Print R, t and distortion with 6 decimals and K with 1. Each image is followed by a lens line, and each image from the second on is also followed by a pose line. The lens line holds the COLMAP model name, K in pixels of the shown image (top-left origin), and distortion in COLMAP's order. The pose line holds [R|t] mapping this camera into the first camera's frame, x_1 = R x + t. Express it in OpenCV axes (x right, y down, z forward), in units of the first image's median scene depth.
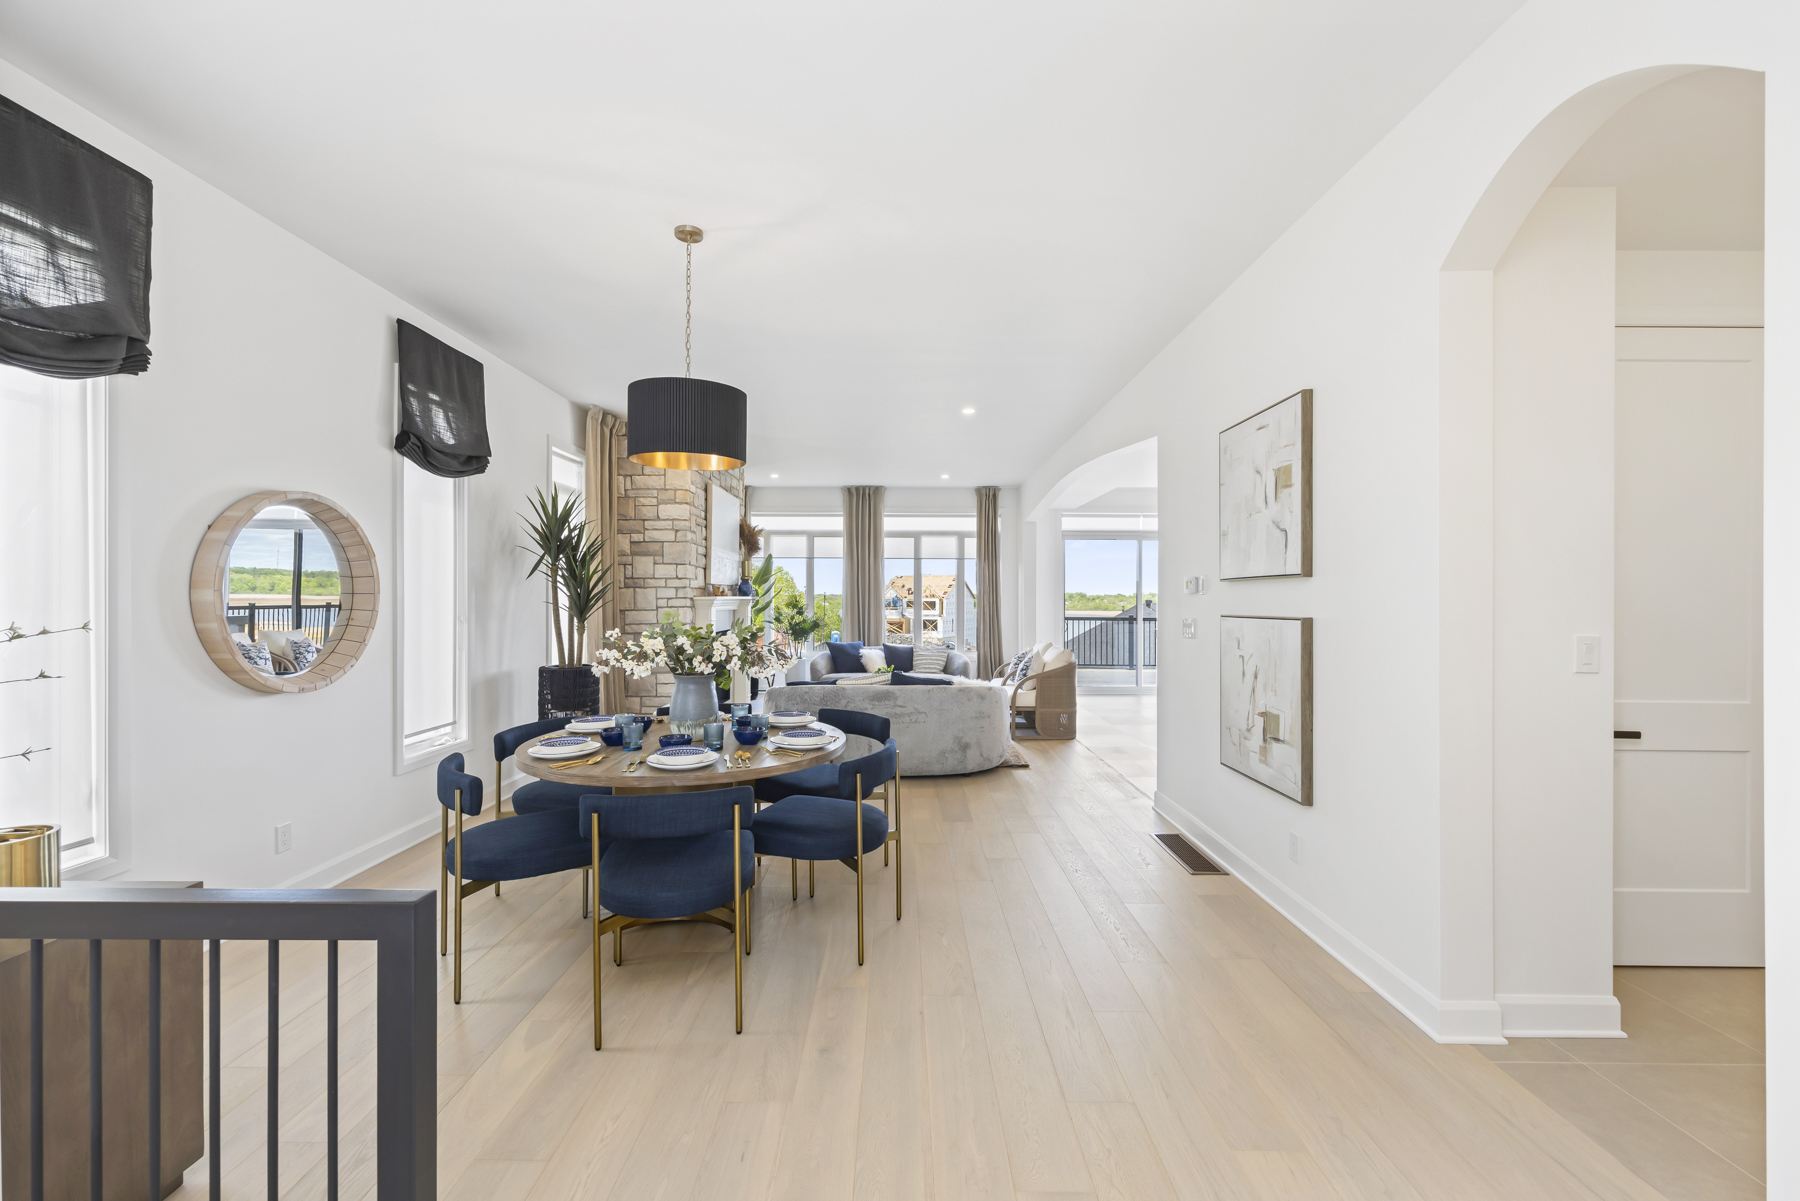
lens RADIAL K [[724.5, 0, 911.6], [0, 724.5, 587.4], [0, 0, 1]] dist [-0.004372, 0.000537]
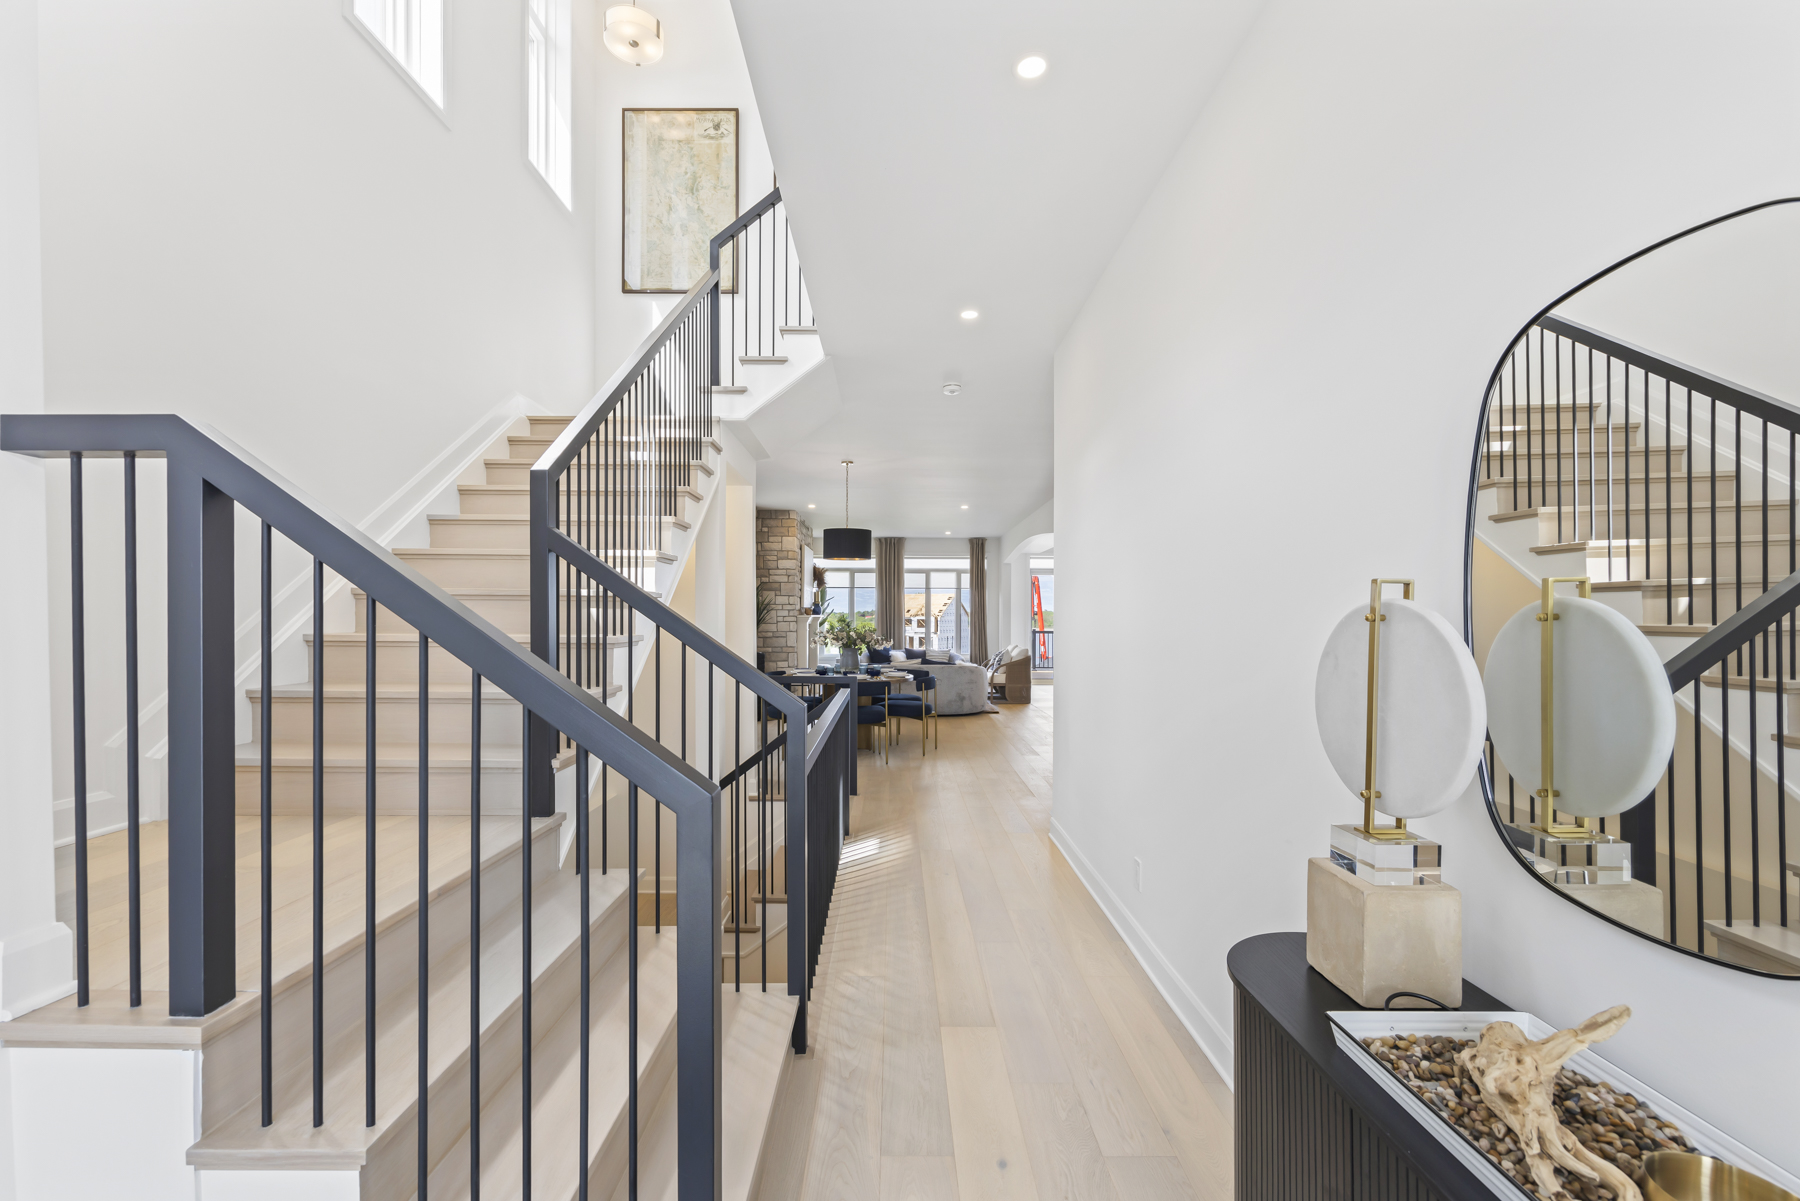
lens RADIAL K [[724.5, 0, 904.6], [0, 724.5, 608.3], [0, 0, 1]] dist [-0.004372, 0.000537]
pose [[0.999996, 0.000689, -0.002732, -0.035582], [-0.000677, 0.999990, 0.004481, -0.007259], [0.002735, -0.004480, 0.999986, -0.438330]]
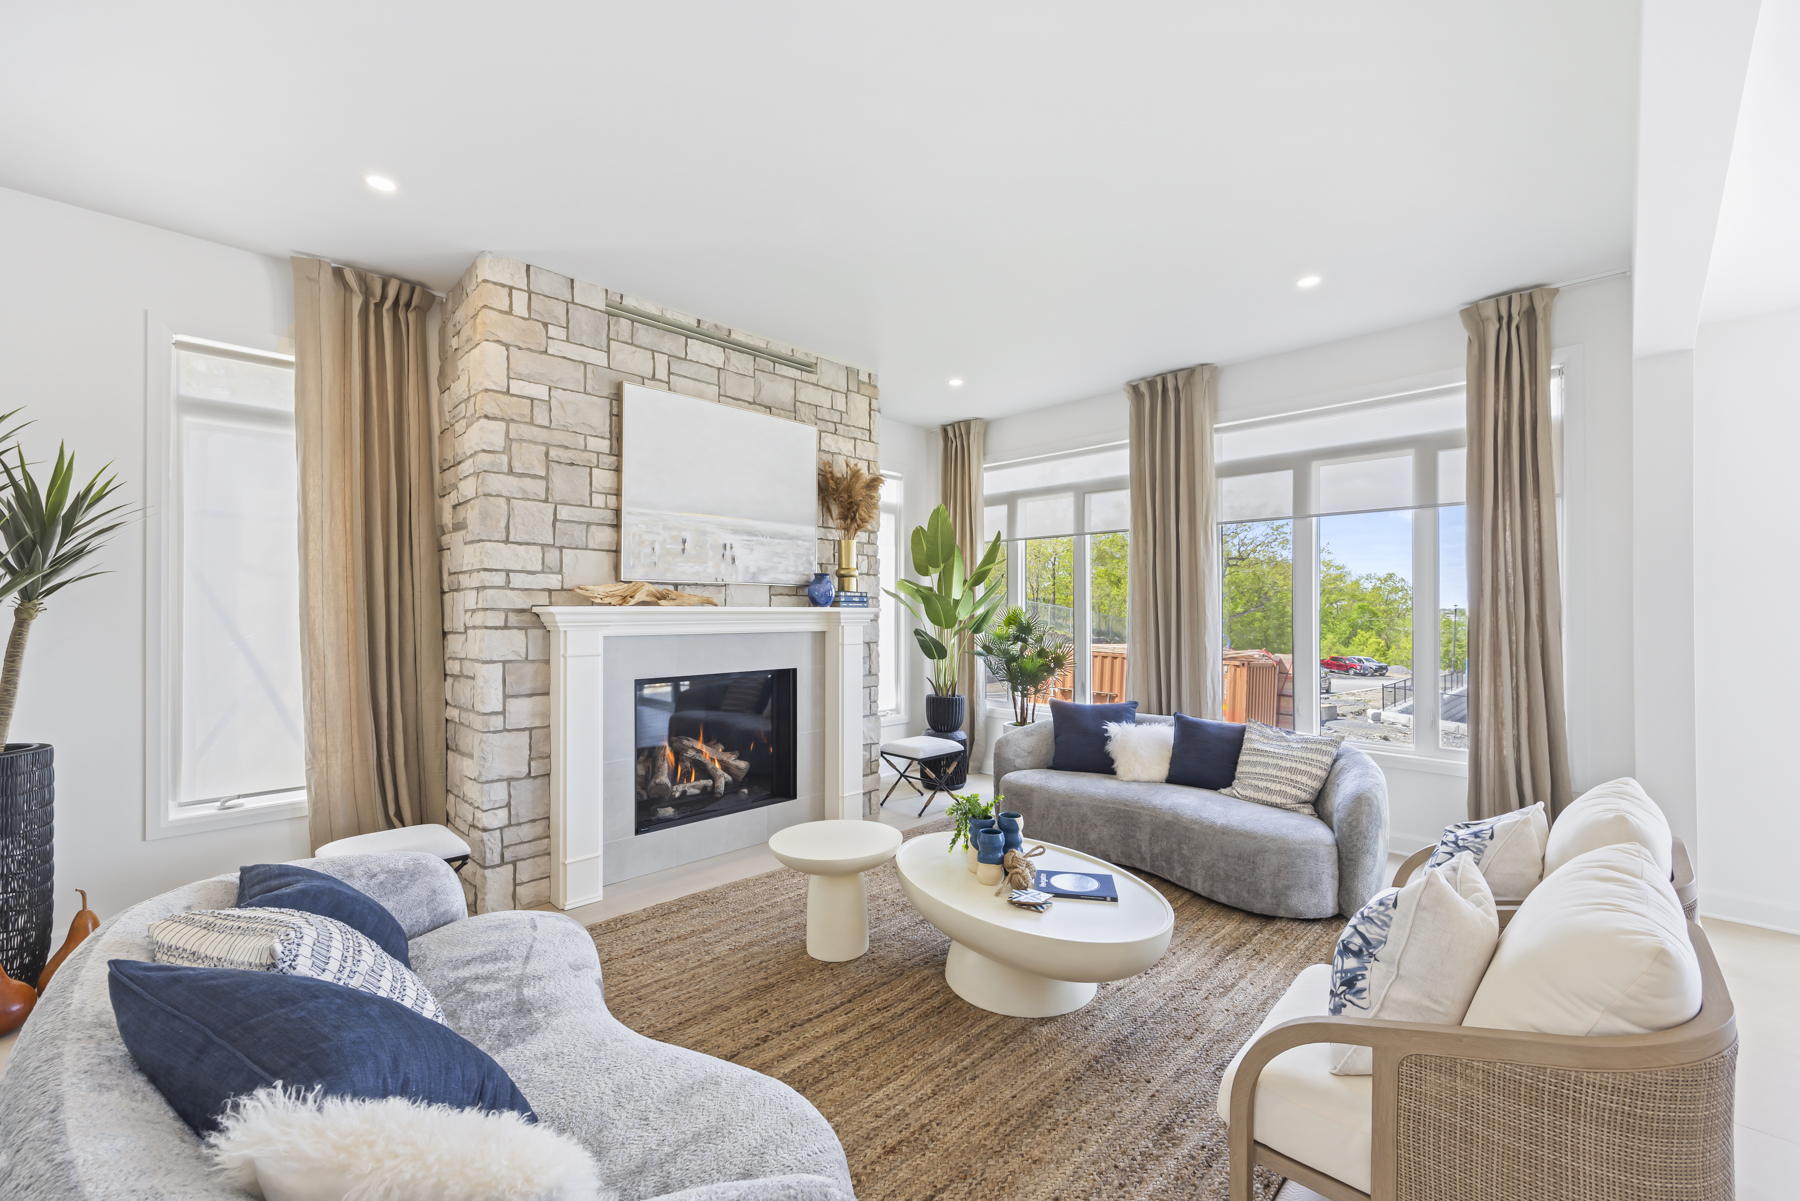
lens RADIAL K [[724.5, 0, 902.7], [0, 724.5, 601.1], [0, 0, 1]] dist [-0.004372, 0.000537]
pose [[0.696962, -0.009932, -0.717039, 0.159382], [0.010759, 0.999936, -0.003393, 0.009471], [0.717027, -0.005350, 0.697025, 0.567566]]
